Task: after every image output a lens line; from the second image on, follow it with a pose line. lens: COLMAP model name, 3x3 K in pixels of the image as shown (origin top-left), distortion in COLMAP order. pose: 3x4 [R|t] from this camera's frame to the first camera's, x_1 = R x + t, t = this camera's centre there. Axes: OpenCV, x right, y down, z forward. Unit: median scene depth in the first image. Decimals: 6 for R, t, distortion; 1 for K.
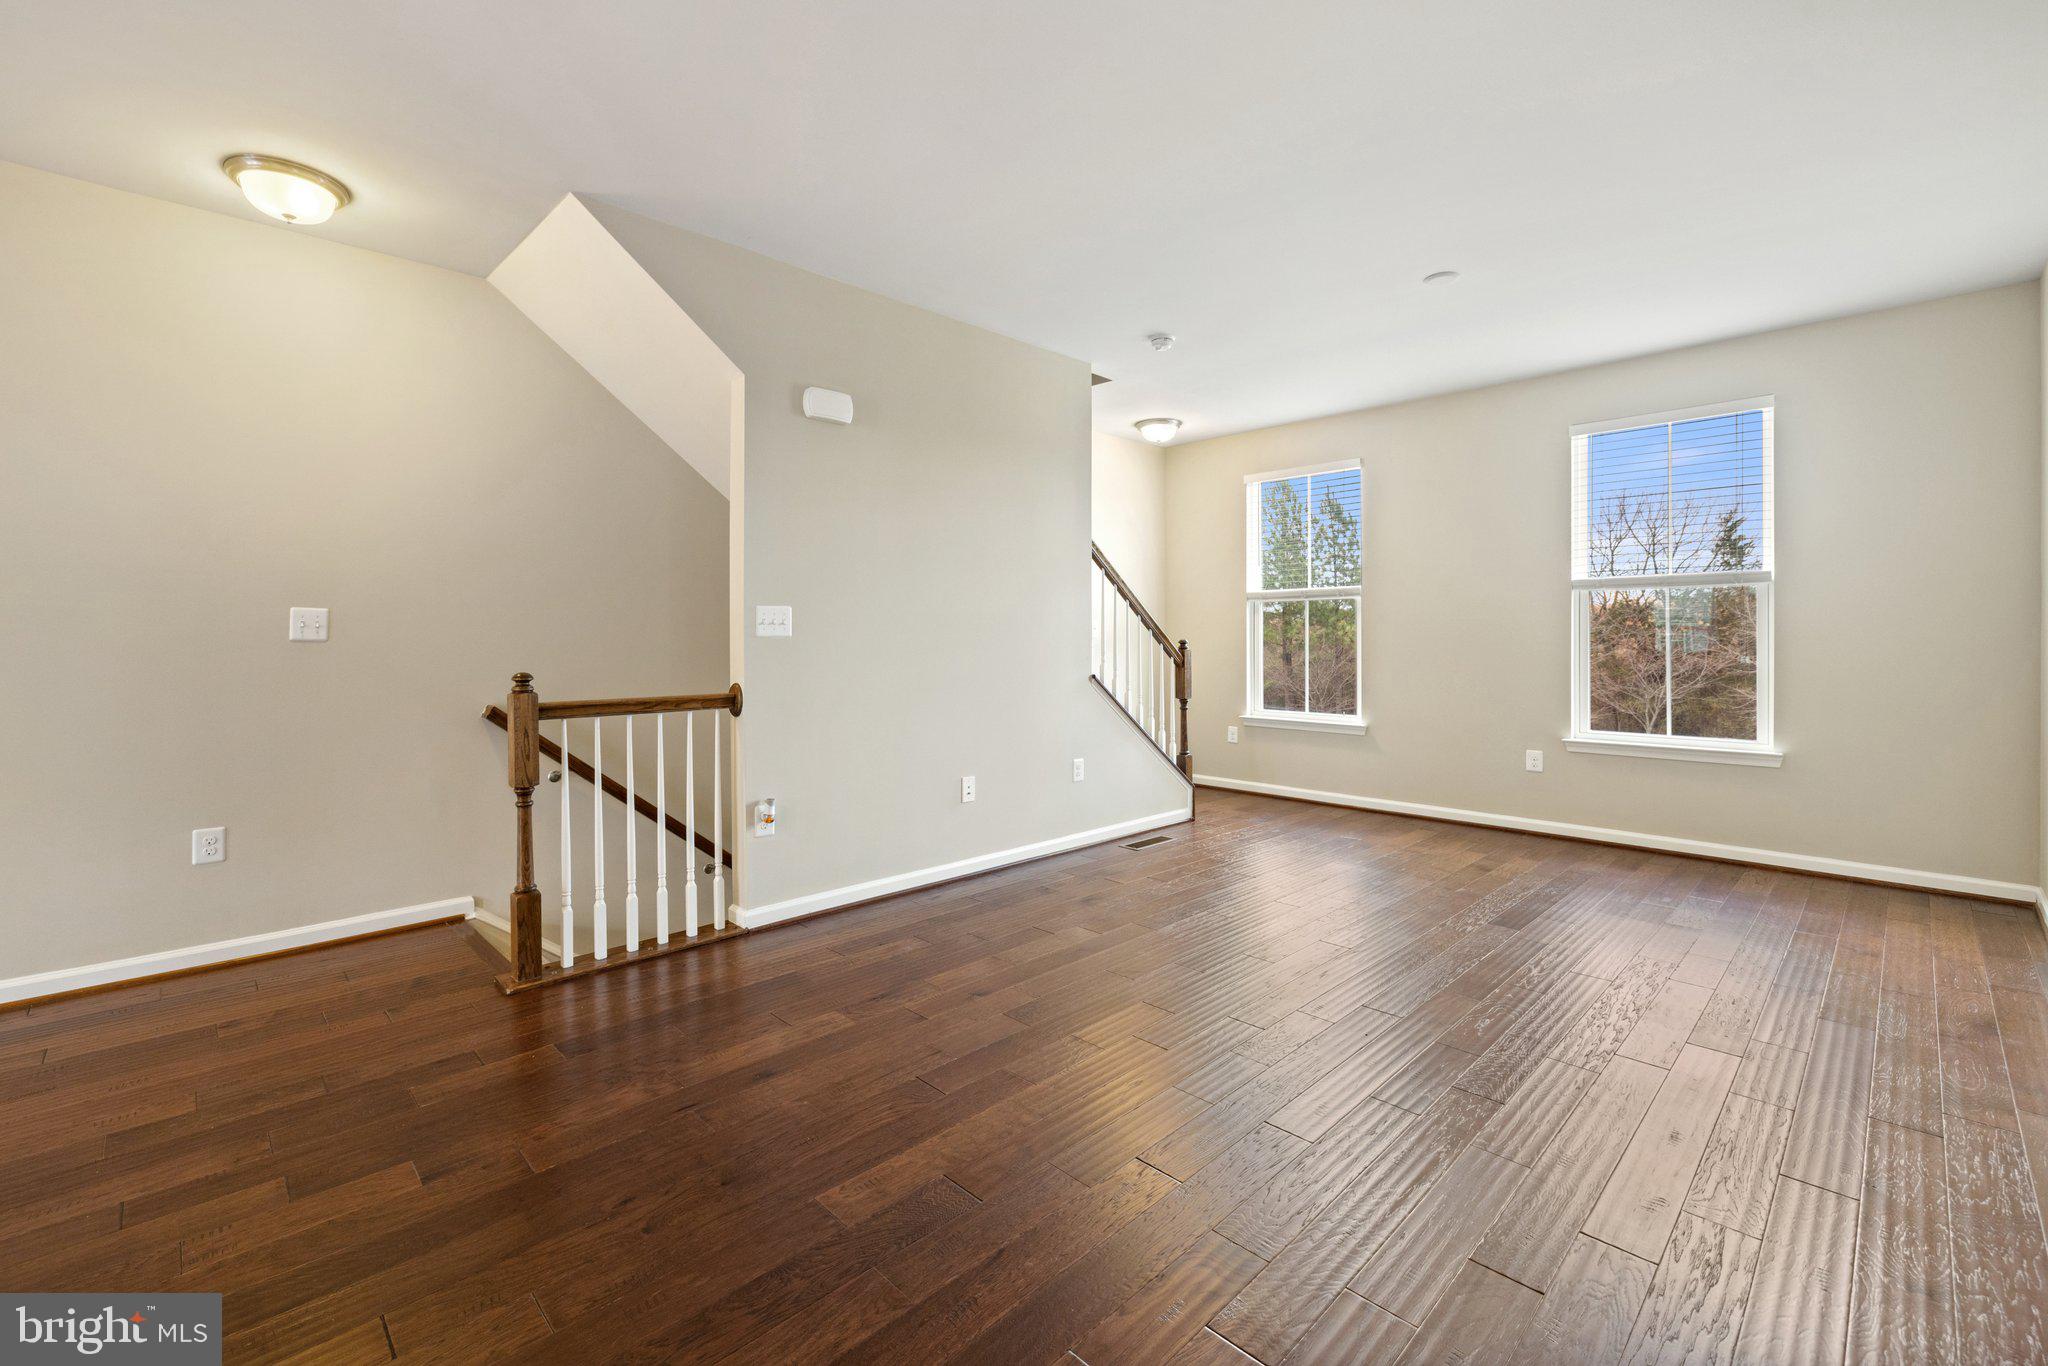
lens RADIAL K [[883.5, 0, 995.0], [0, 883.5, 636.6], [0, 0, 1]] dist [-0.000383, -0.000028]
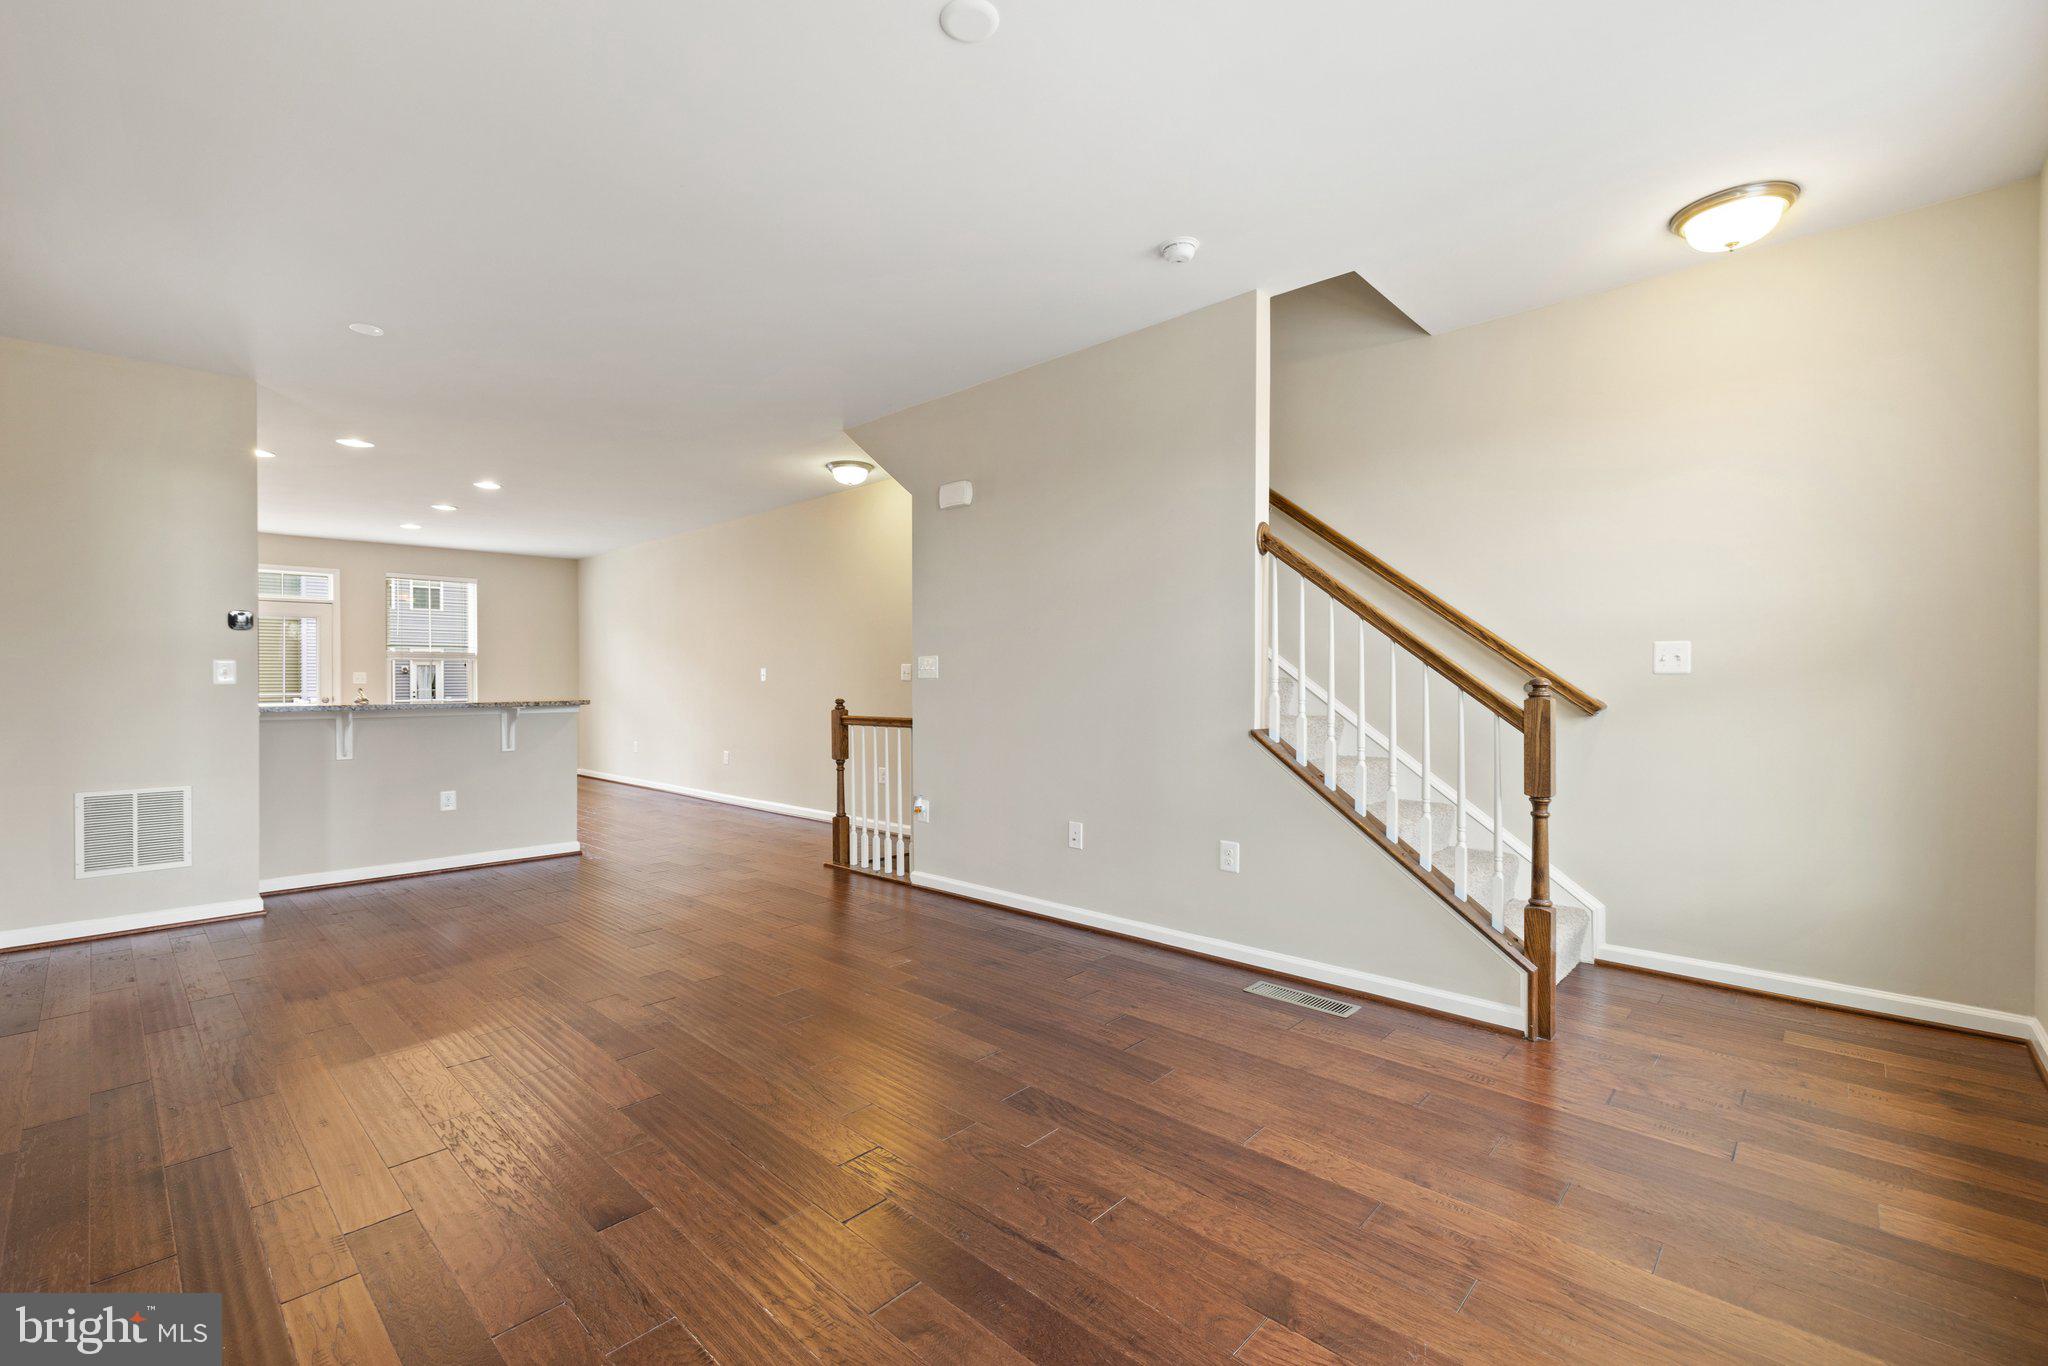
lens RADIAL K [[874.7, 0, 980.0], [0, 874.7, 673.7], [0, 0, 1]] dist [0.000002, -0.000055]
pose [[0.031203, -0.006433, -0.999492, 1.025467], [0.007440, 0.999953, -0.006204, 0.001364], [0.999485, -0.007243, 0.031250, 0.961437]]
